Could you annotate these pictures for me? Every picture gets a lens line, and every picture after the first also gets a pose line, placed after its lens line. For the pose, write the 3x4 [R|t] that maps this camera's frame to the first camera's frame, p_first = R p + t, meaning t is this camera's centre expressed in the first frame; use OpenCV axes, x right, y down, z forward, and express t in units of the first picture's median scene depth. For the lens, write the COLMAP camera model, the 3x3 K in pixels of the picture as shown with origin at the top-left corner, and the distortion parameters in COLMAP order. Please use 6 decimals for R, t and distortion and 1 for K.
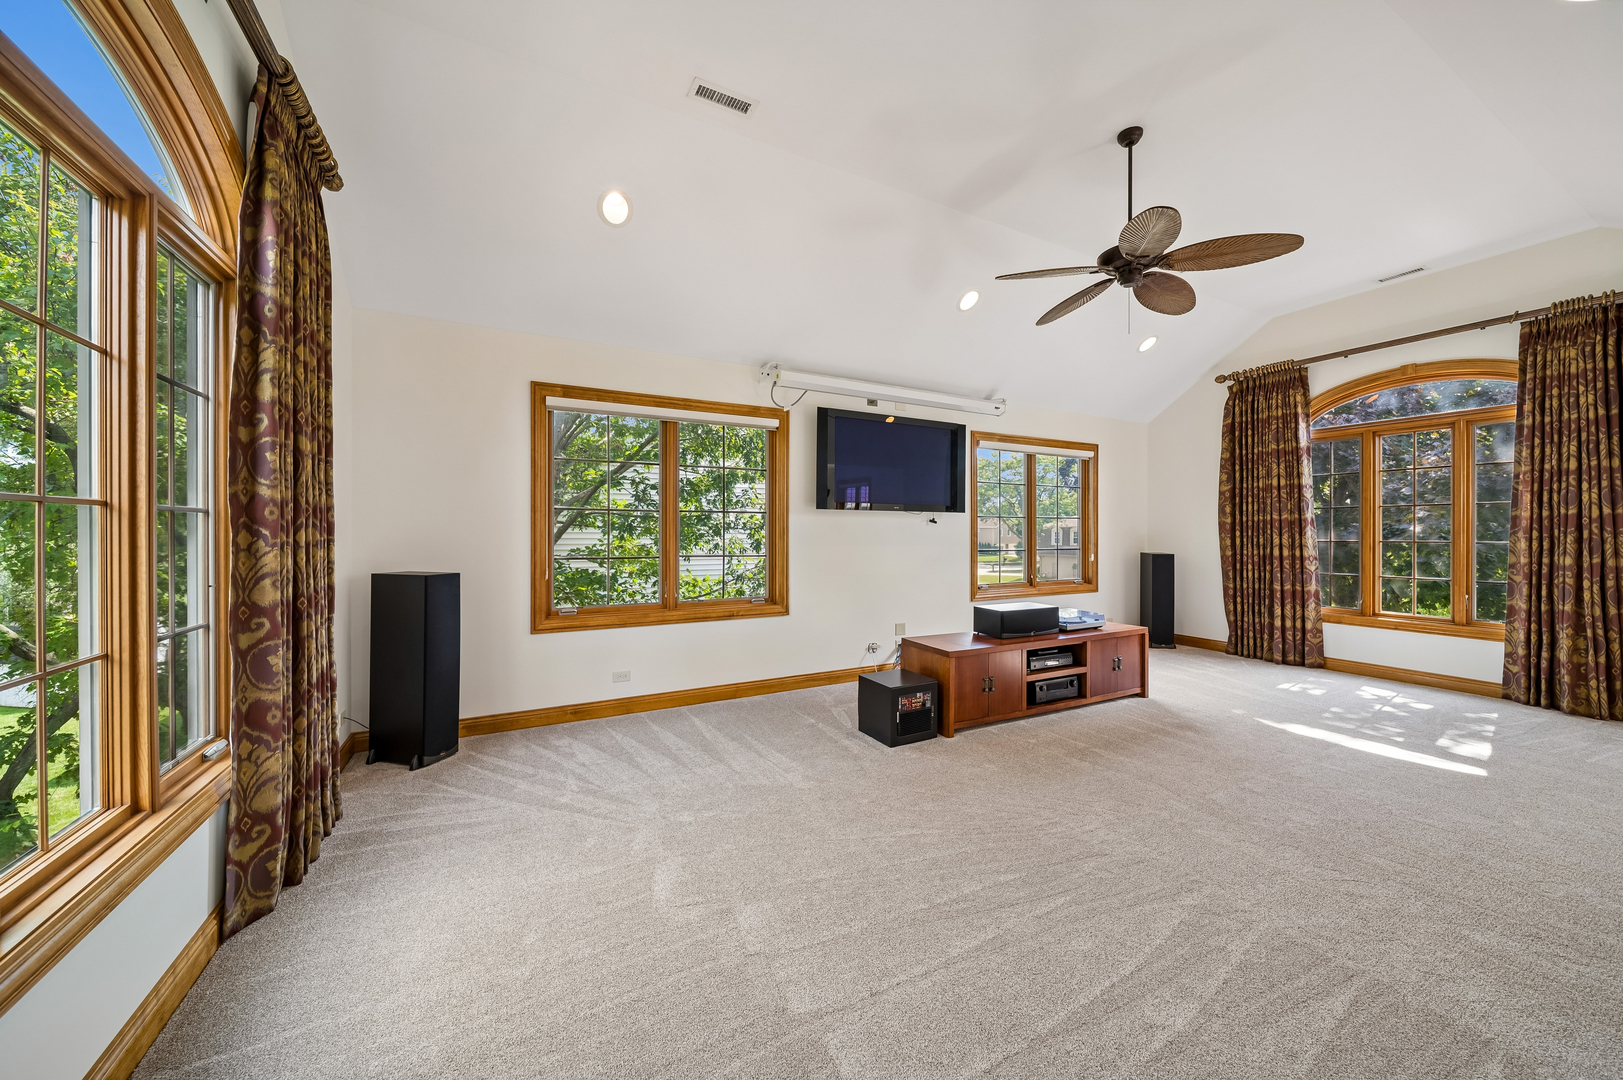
lens RADIAL K [[576.6, 0, 811.8], [0, 576.6, 536.2], [0, 0, 1]] dist [-0.011861, -0.000062]
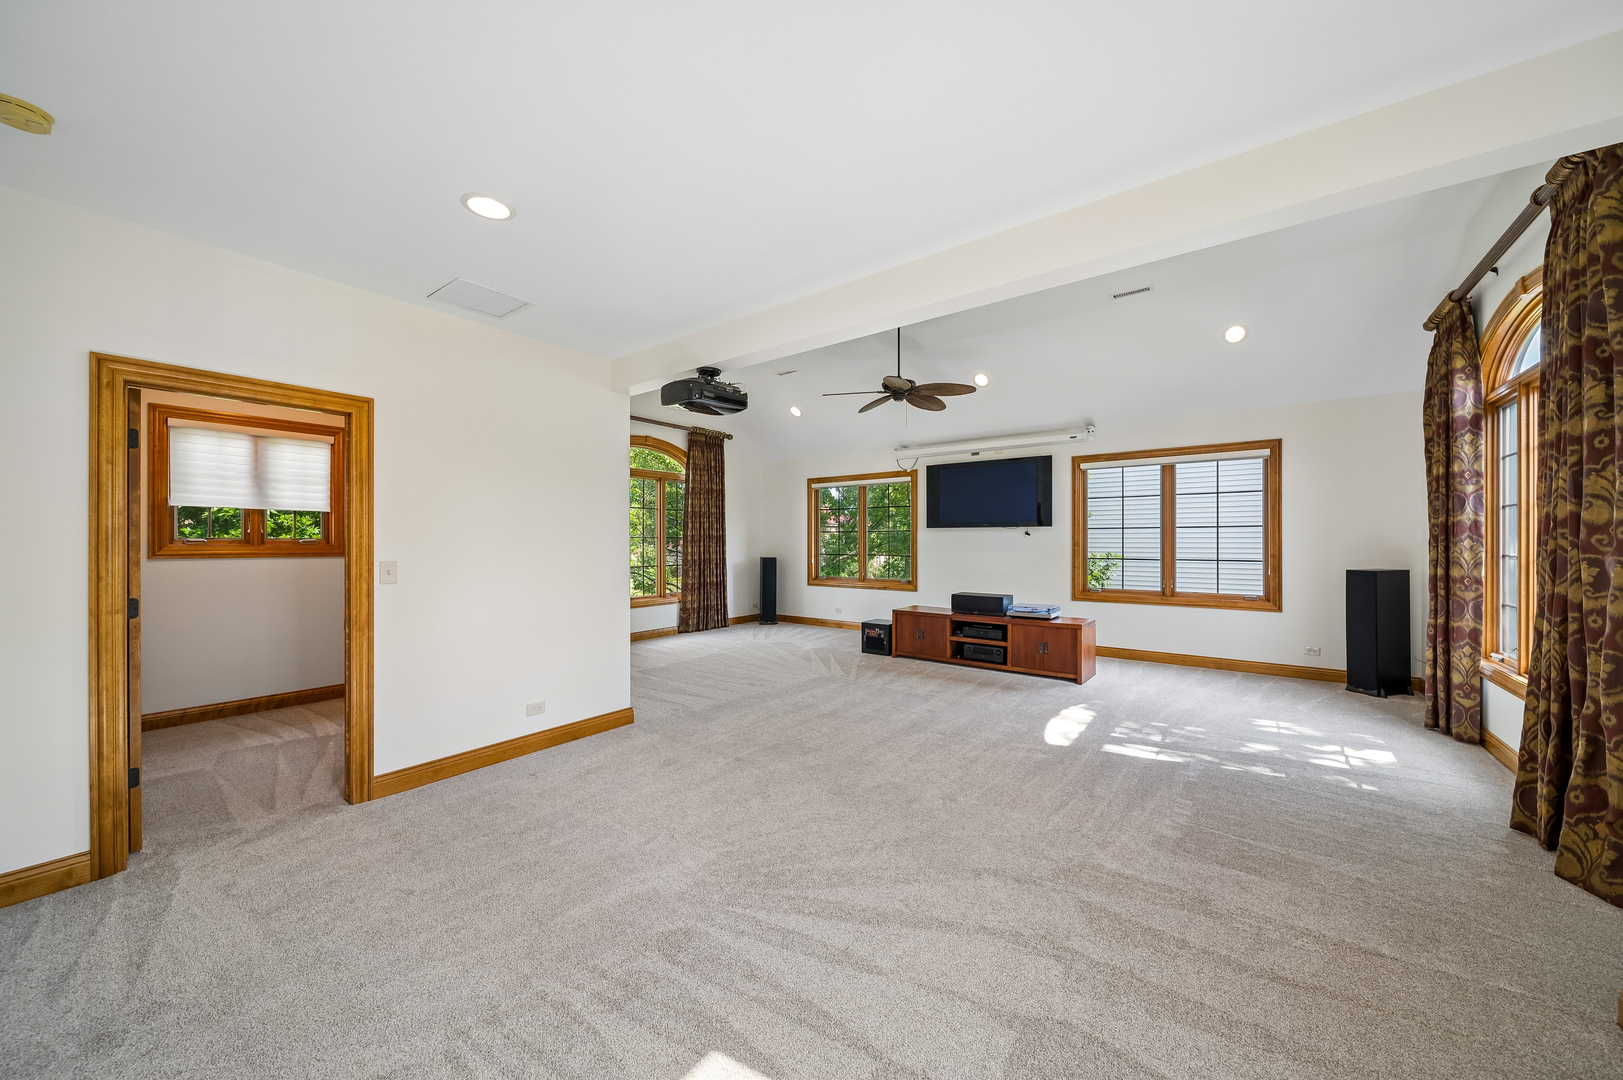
lens RADIAL K [[576.6, 0, 815.9], [0, 576.6, 541.8], [0, 0, 1]] dist [-0.011861, -0.000062]
pose [[0.428897, -0.000427, -0.903353, 1.343054], [-0.005461, 0.999980, -0.003066, -0.002170], [0.903337, 0.006248, 0.428886, 0.011581]]
